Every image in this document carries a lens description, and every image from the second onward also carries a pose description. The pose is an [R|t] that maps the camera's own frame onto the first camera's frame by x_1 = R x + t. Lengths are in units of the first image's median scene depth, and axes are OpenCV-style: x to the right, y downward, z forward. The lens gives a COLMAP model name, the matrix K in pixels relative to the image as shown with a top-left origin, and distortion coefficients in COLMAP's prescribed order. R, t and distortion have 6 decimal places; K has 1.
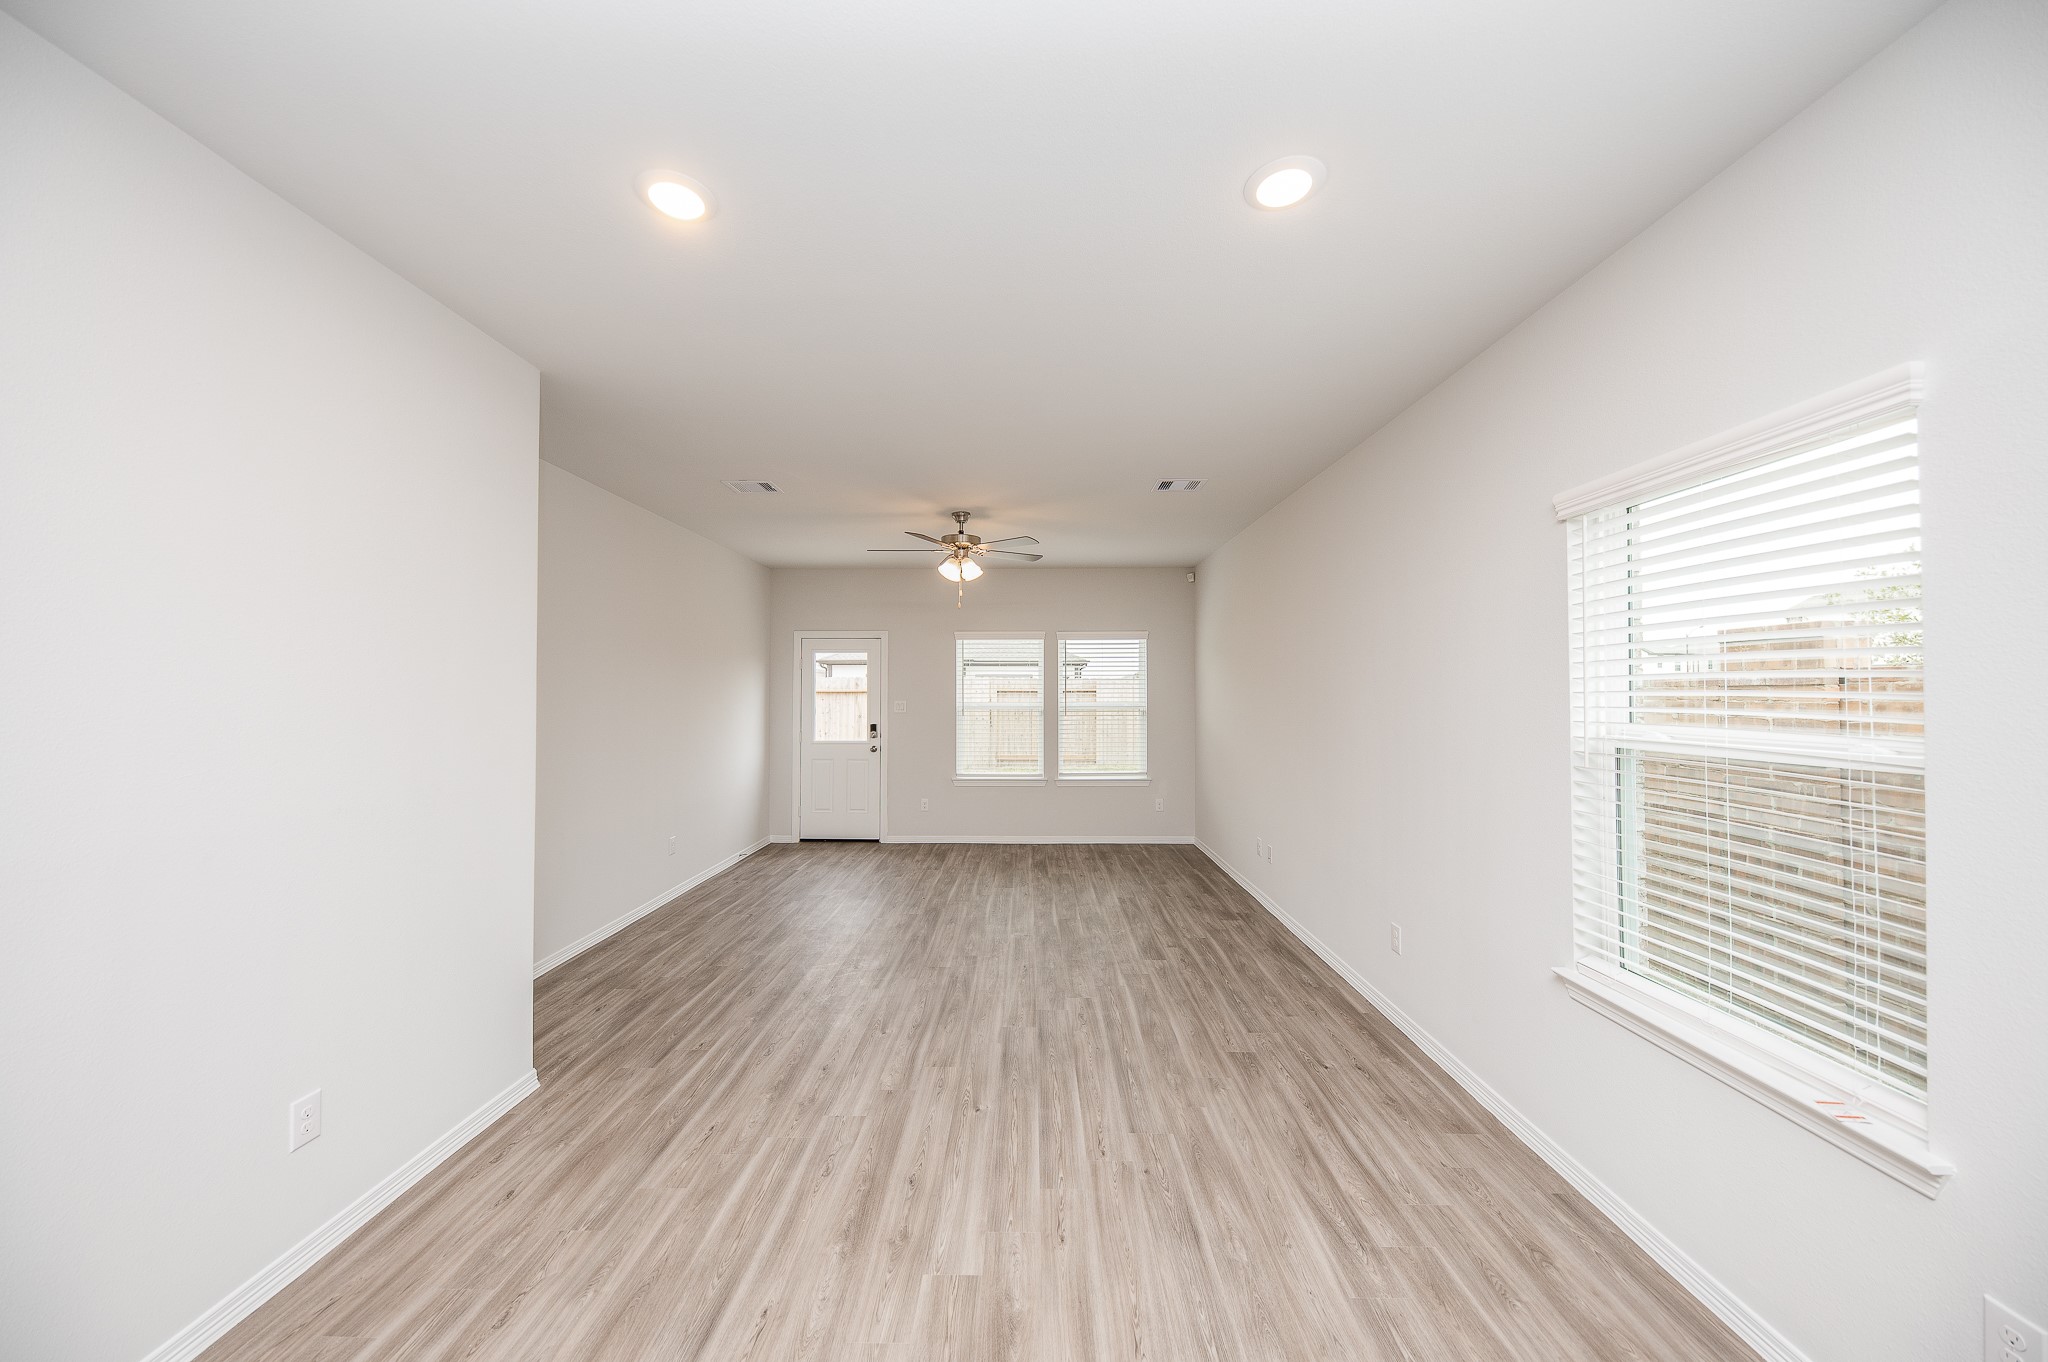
lens RADIAL K [[721.1, 0, 1039.6], [0, 721.1, 685.4], [0, 0, 1]] dist [0.000950, -0.003689]
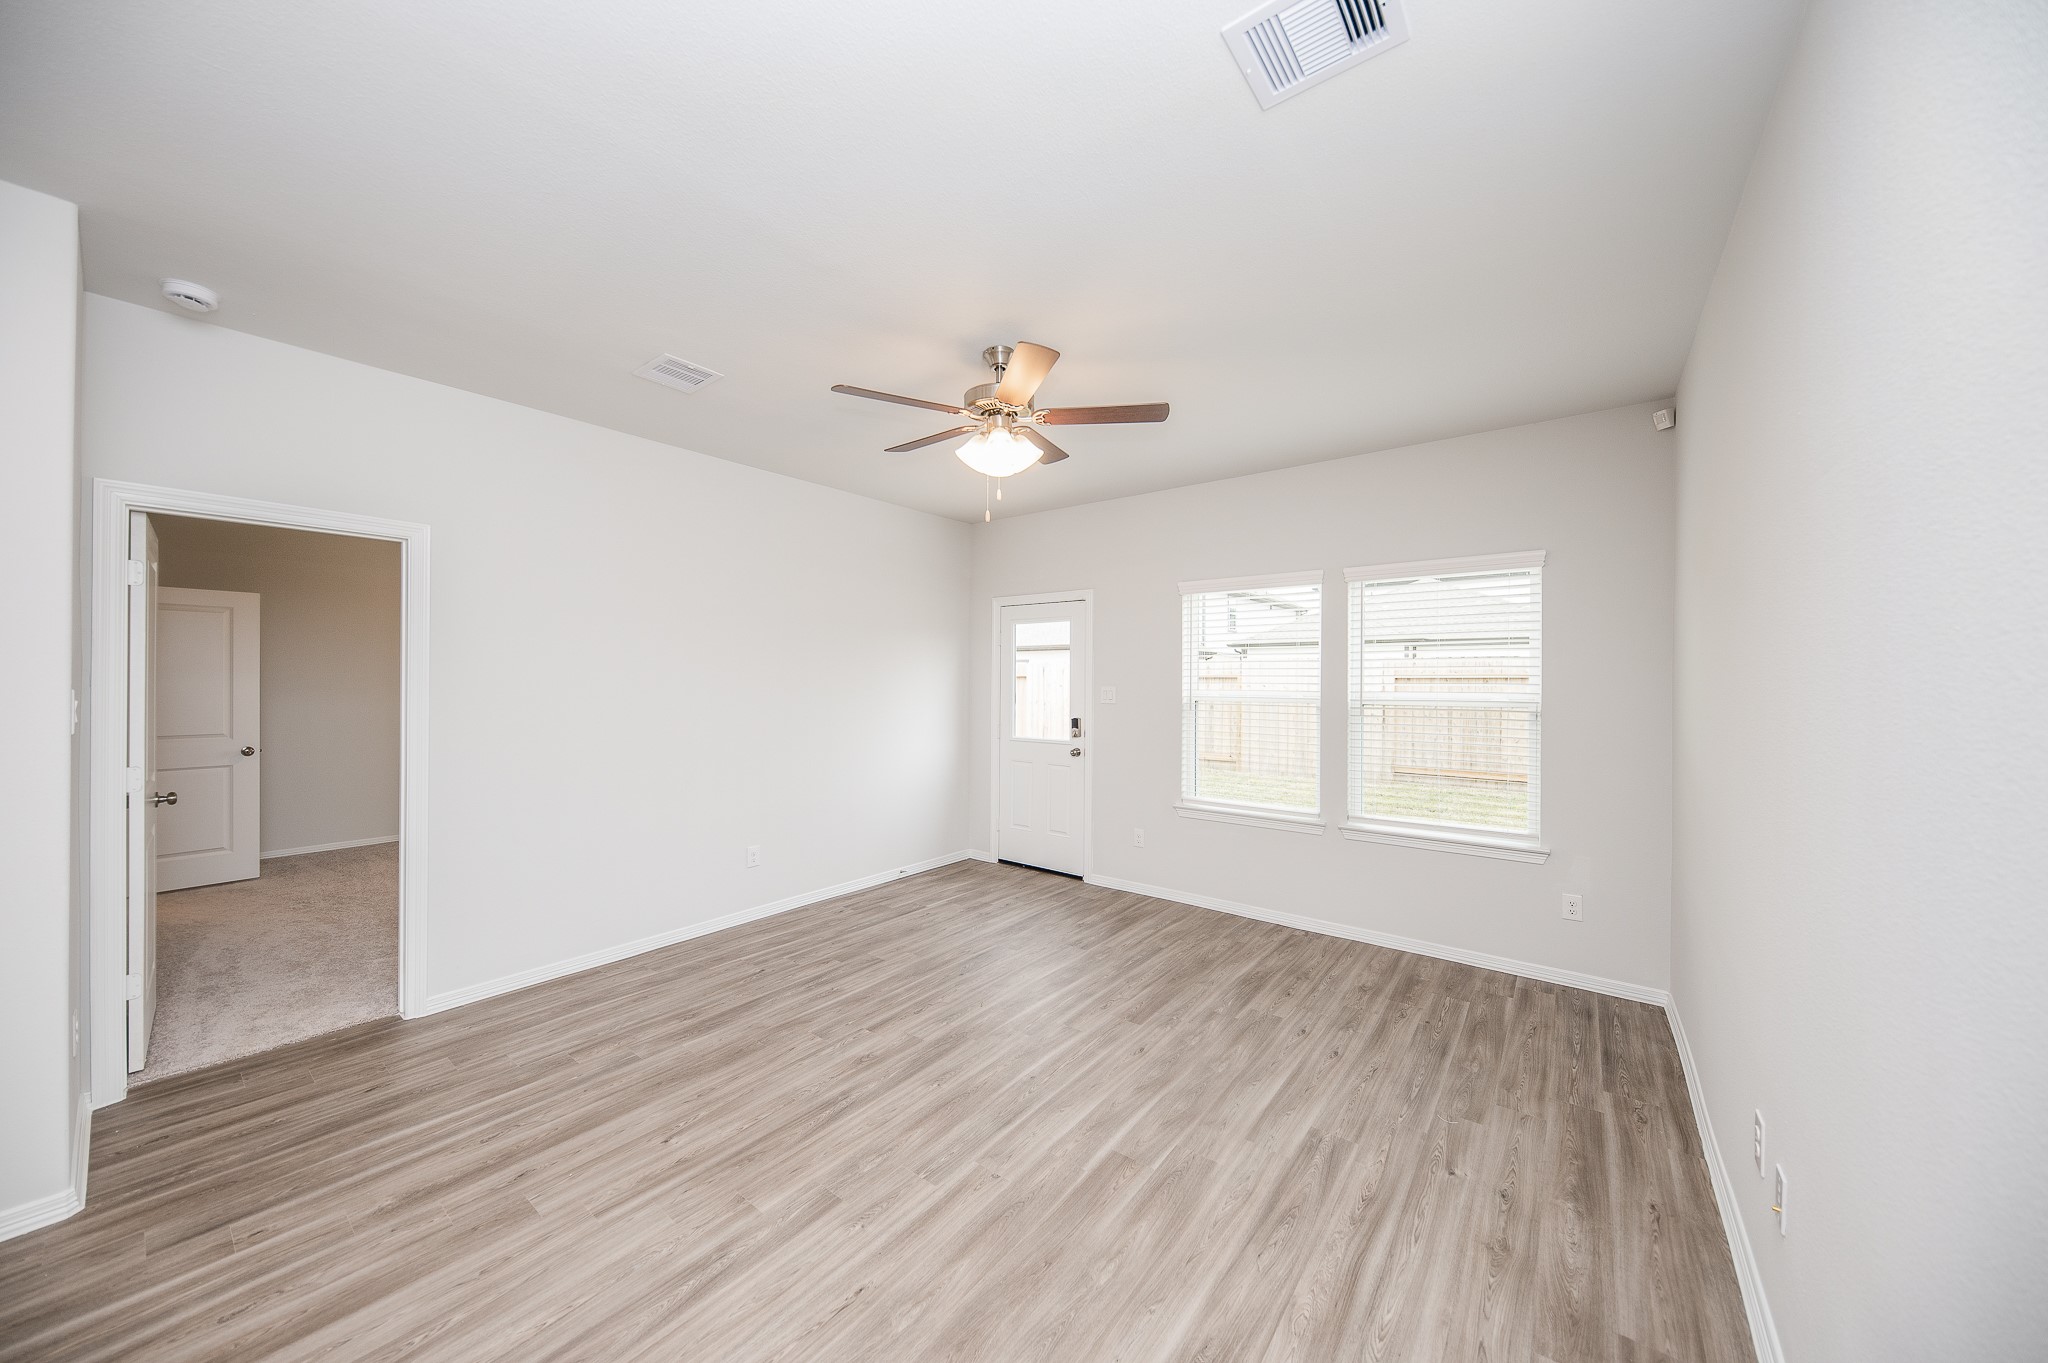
lens RADIAL K [[721.1, 0, 1017.4], [0, 721.1, 681.7], [0, 0, 1]] dist [0.000950, -0.003689]
pose [[0.782781, 0.005761, -0.622271, 0.296325], [0.001748, 0.999933, 0.011457, 0.014881], [0.622295, -0.010056, 0.782718, 0.662379]]
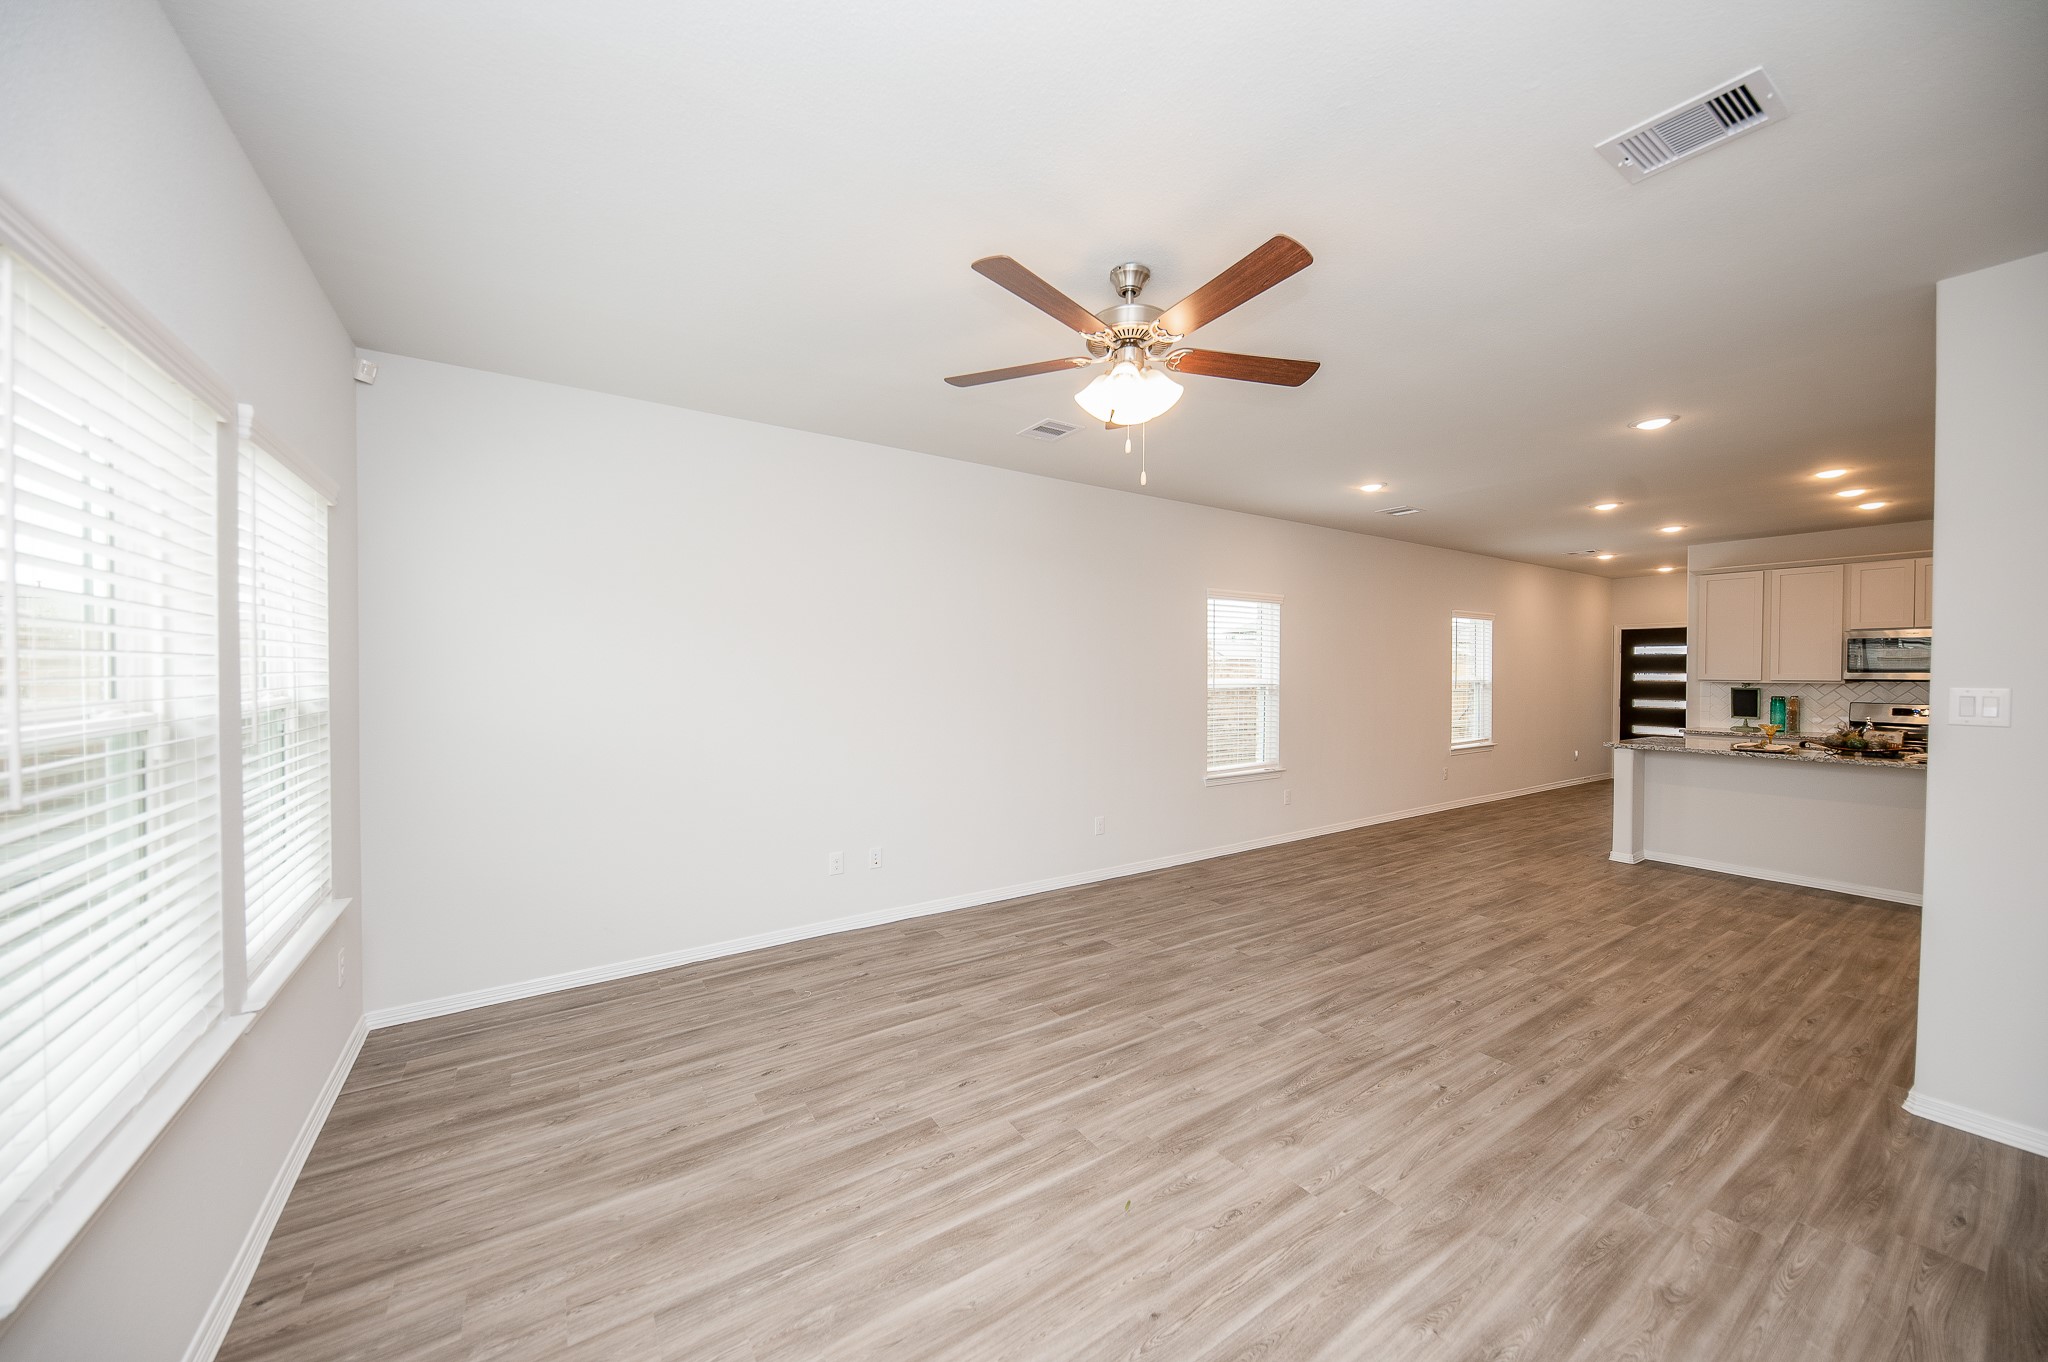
lens RADIAL K [[721.1, 0, 1000.6], [0, 721.1, 657.5], [0, 0, 1]] dist [0.000950, -0.003689]
pose [[-0.524429, 0.011487, 0.851377, -0.550235], [-0.011157, 0.999730, -0.020361, 0.020265], [-0.851381, -0.020177, -0.524160, 1.539984]]
